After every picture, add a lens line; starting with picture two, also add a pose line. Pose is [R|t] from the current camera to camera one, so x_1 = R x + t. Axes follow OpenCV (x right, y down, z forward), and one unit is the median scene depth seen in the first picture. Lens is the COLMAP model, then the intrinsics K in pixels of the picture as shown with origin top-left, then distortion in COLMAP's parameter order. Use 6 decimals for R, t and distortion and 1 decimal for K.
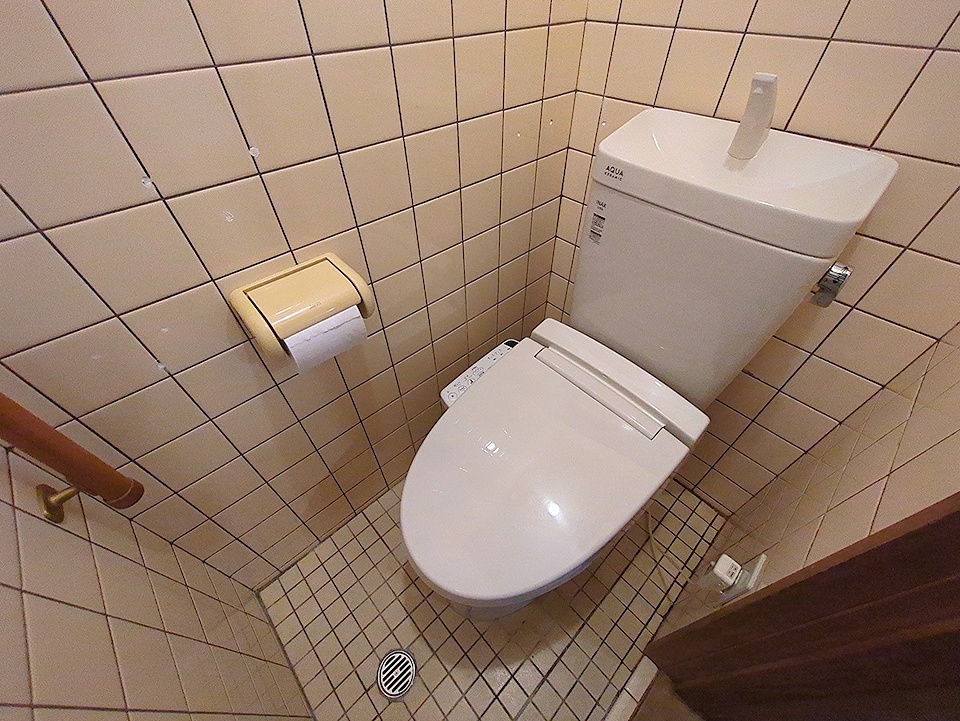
lens RADIAL K [[379.7, 0, 478.9], [0, 379.7, 358.5], [0, 0, 1]] dist [-0.001083, 0.001041]
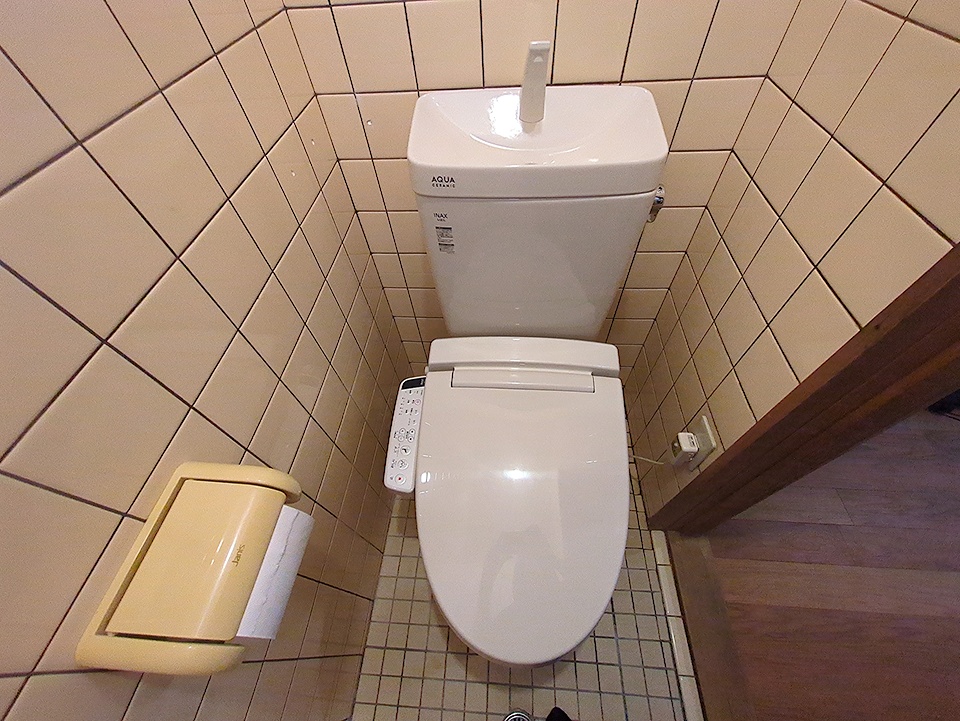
lens RADIAL K [[379.7, 0, 478.9], [0, 379.7, 358.5], [0, 0, 1]] dist [-0.001083, 0.001041]
pose [[0.723298, -0.566342, 0.395092, -0.156778], [0.527736, 0.822354, 0.212668, -0.266438], [-0.445348, 0.054682, 0.893686, 0.169593]]
